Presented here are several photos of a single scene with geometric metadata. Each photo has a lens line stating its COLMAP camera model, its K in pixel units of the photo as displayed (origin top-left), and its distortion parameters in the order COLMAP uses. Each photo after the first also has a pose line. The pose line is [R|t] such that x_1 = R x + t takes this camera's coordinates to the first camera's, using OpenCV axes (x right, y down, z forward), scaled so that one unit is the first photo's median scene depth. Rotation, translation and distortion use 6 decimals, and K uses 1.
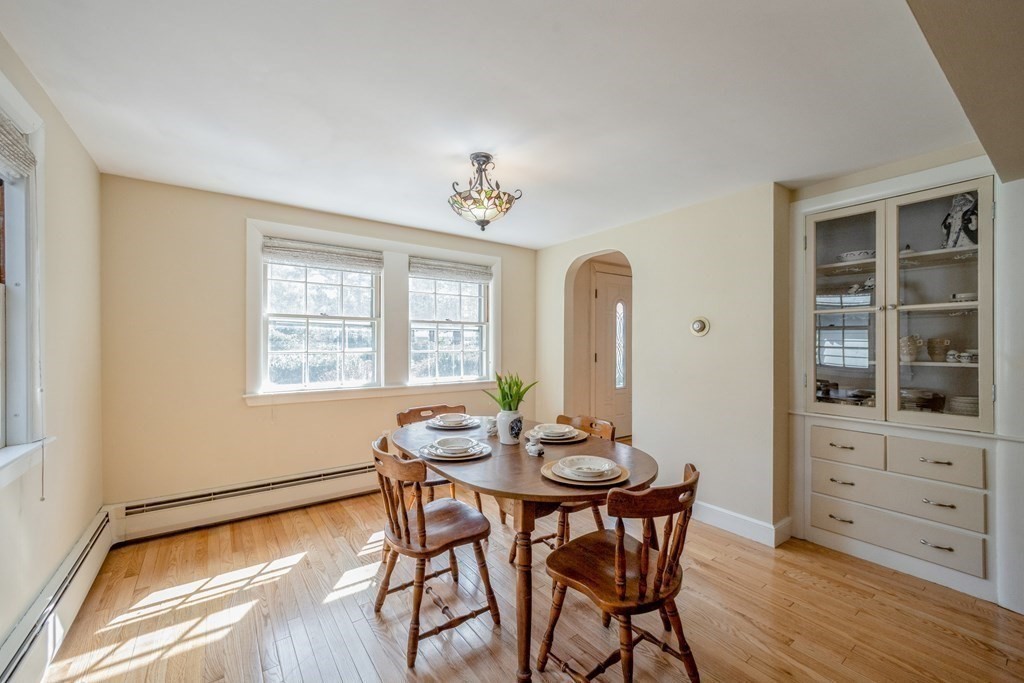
lens RADIAL K [[408.6, 0, 512.0], [0, 408.6, 341.5], [0, 0, 1]] dist [0.000268, 0.000015]
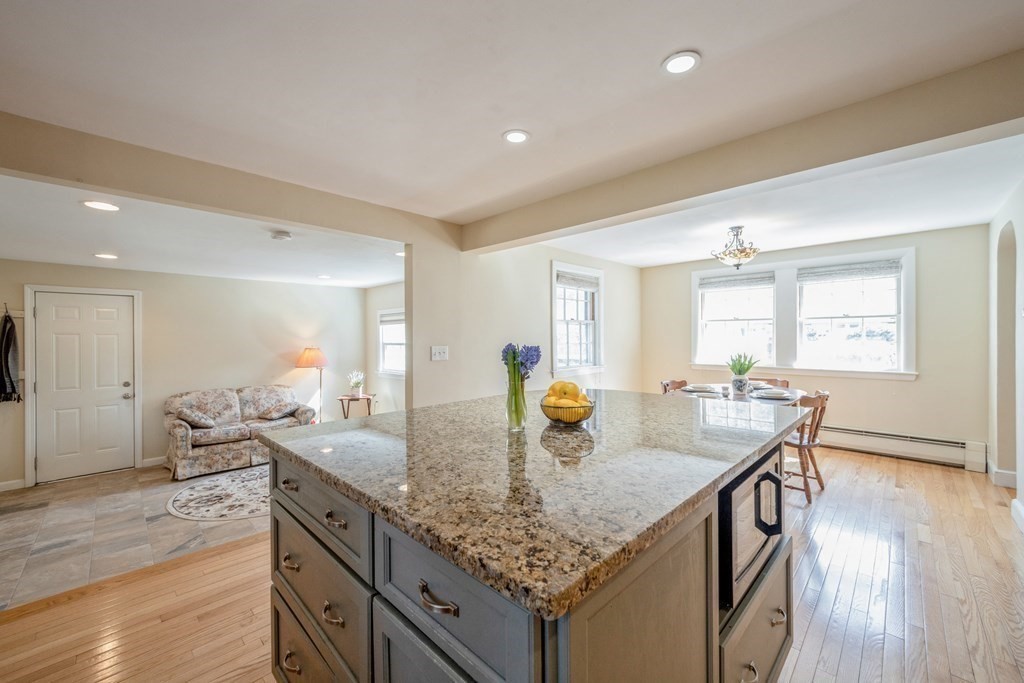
lens RADIAL K [[408.6, 0, 512.0], [0, 408.6, 341.5], [0, 0, 1]] dist [0.000268, 0.000015]
pose [[0.171018, 0.007880, -0.985236, 0.942075], [0.011577, 0.999883, 0.010007, 0.000298], [0.985200, -0.013118, 0.170907, -0.148635]]
